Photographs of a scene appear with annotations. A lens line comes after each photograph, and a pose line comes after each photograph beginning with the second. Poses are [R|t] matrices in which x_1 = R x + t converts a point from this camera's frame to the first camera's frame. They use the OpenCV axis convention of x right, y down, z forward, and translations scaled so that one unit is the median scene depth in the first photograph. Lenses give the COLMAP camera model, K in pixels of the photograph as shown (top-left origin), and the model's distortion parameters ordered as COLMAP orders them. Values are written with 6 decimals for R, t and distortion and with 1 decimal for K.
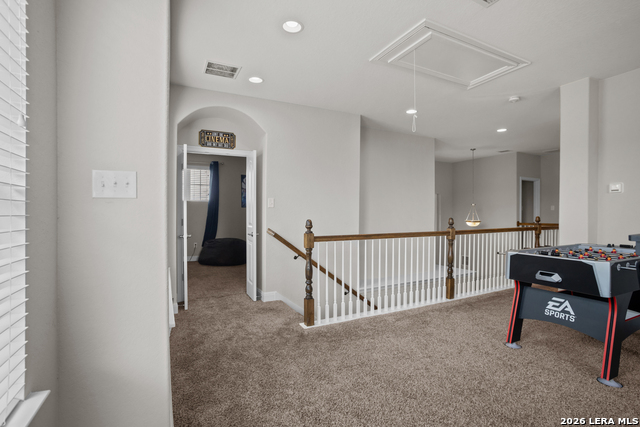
lens RADIAL K [[310.4, 0, 323.4], [0, 310.4, 215.9], [0, 0, 1]] dist [-0.002180, -0.000137]
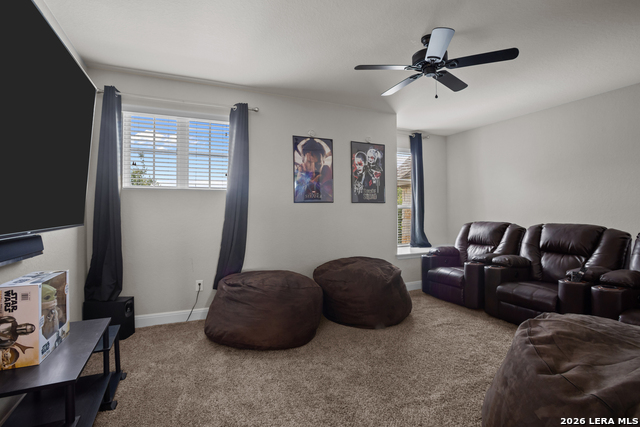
lens RADIAL K [[310.4, 0, 318.4], [0, 310.4, 214.2], [0, 0, 1]] dist [-0.002180, -0.000137]
pose [[0.998665, 0.000939, -0.051648, -0.215661], [-0.000746, 0.999993, 0.003754, -0.011646], [0.051651, -0.003711, 0.998658, 0.558466]]
